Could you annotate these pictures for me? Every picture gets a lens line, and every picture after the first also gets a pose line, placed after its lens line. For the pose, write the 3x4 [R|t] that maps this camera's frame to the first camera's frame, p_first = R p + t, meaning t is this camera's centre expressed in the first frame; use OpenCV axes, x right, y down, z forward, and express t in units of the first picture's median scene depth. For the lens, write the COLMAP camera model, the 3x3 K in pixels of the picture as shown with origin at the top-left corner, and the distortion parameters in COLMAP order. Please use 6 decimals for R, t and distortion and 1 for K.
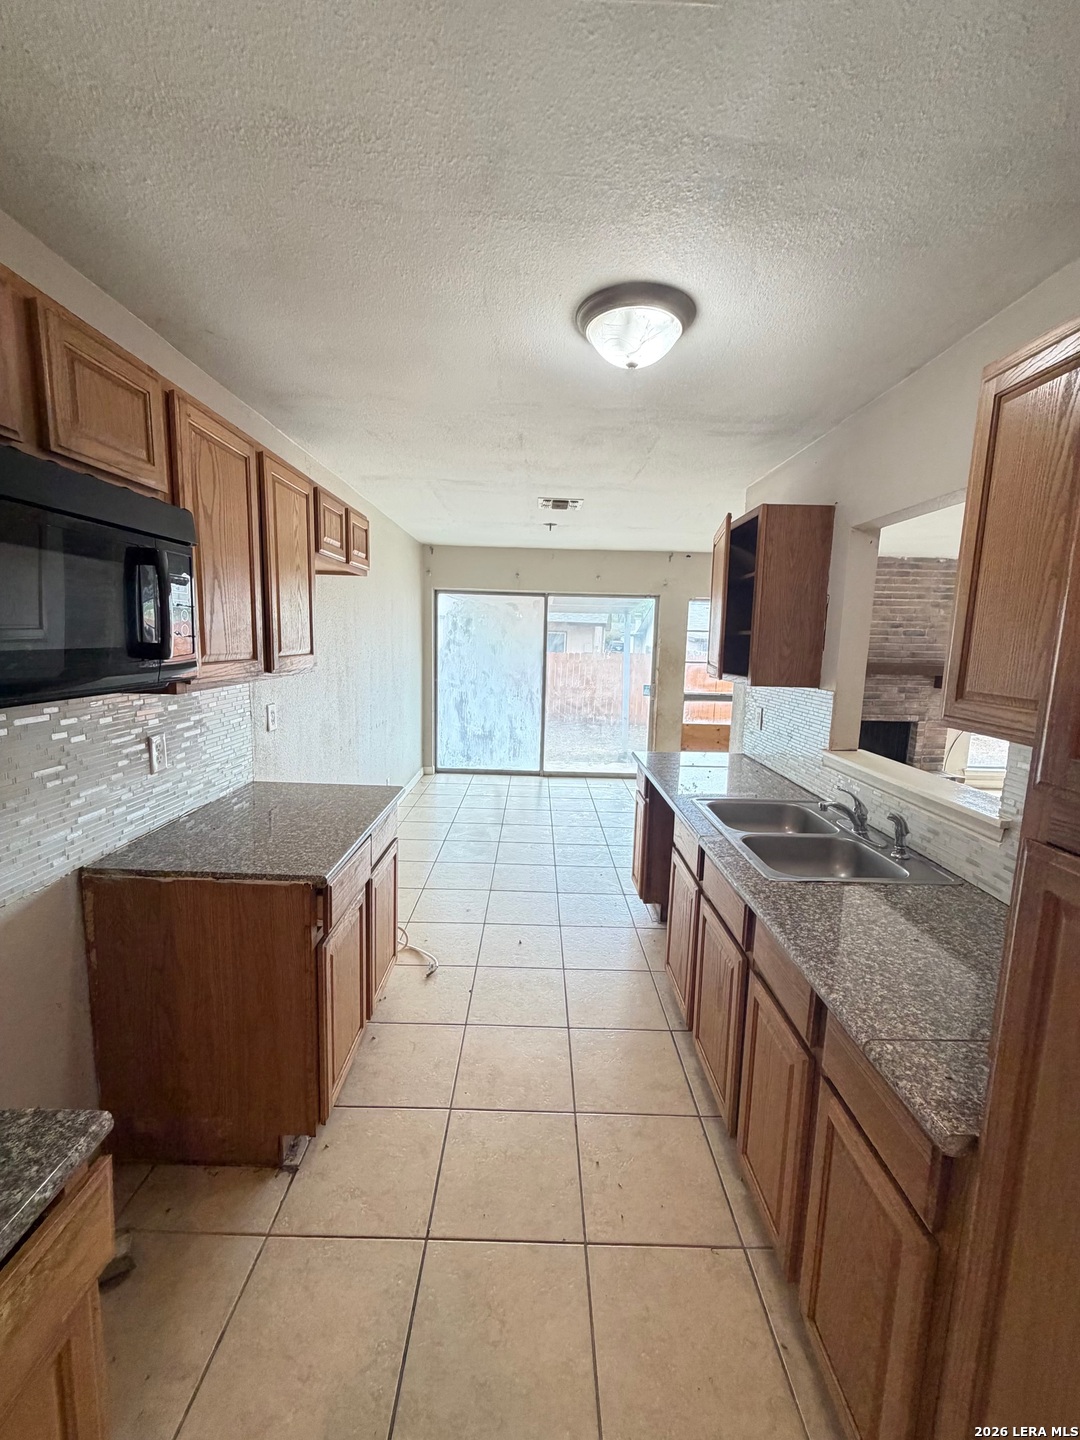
lens RADIAL K [[574.5, 0, 537.8], [0, 574.5, 714.2], [0, 0, 1]] dist [-0.000264, 0.000187]
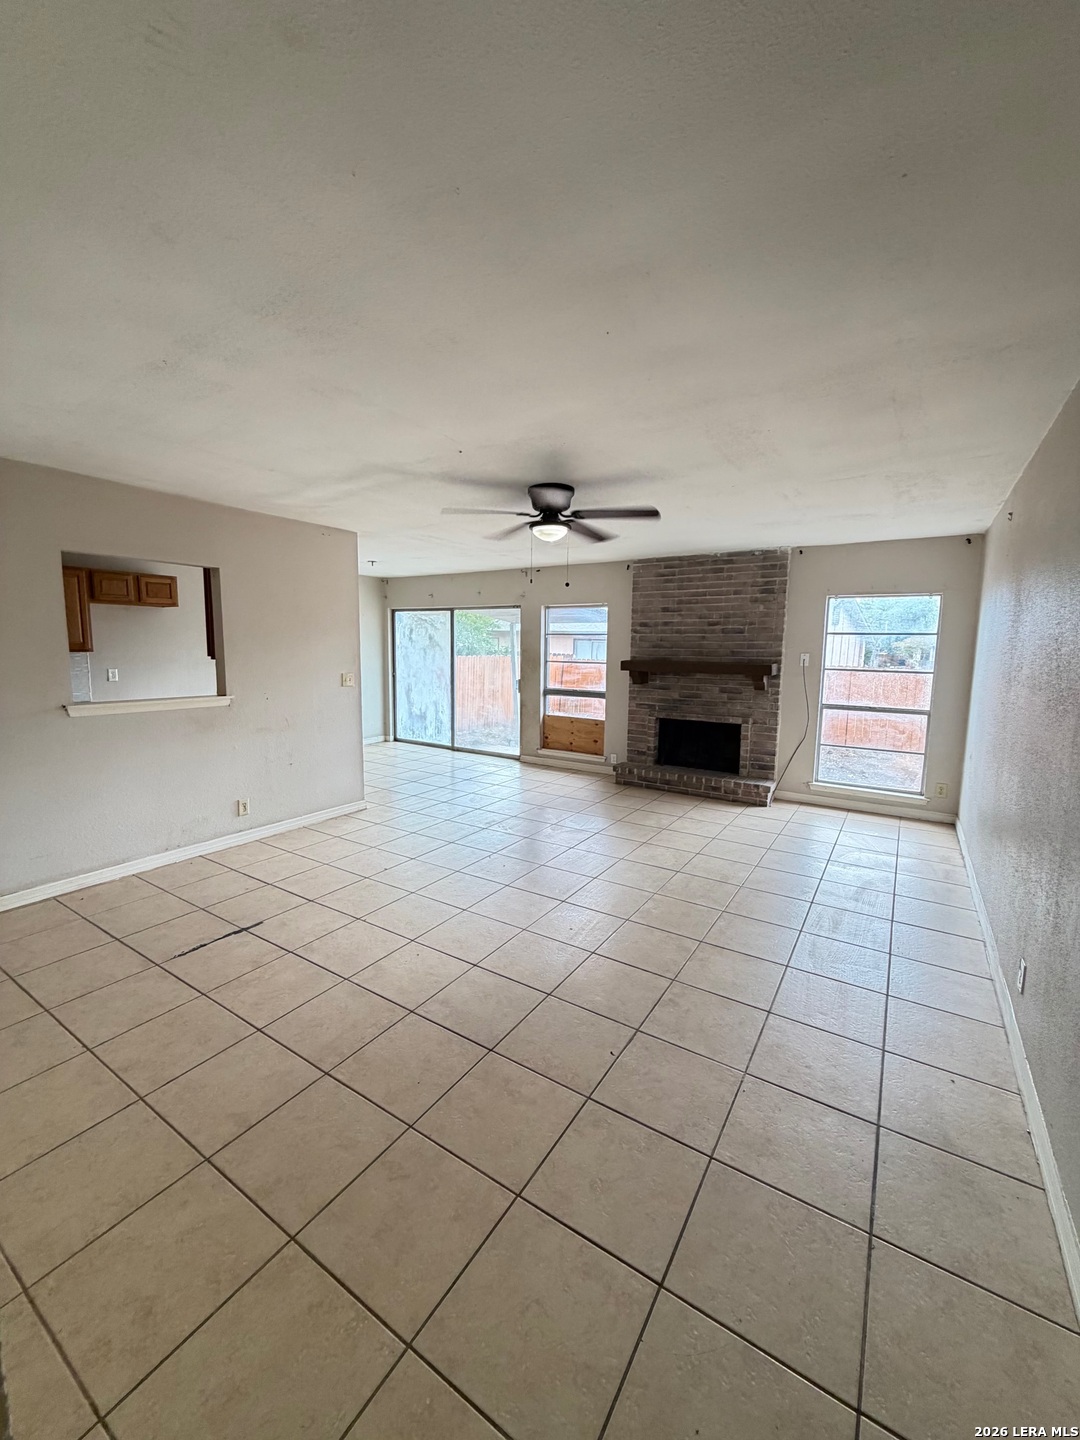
lens RADIAL K [[574.5, 0, 537.8], [0, 574.5, 714.2], [0, 0, 1]] dist [-0.000264, 0.000187]
pose [[0.834246, 0.052379, -0.548898, 0.895852], [-0.073069, 0.997200, -0.015895, 0.035700], [0.546529, 0.053368, 0.835738, 0.029393]]
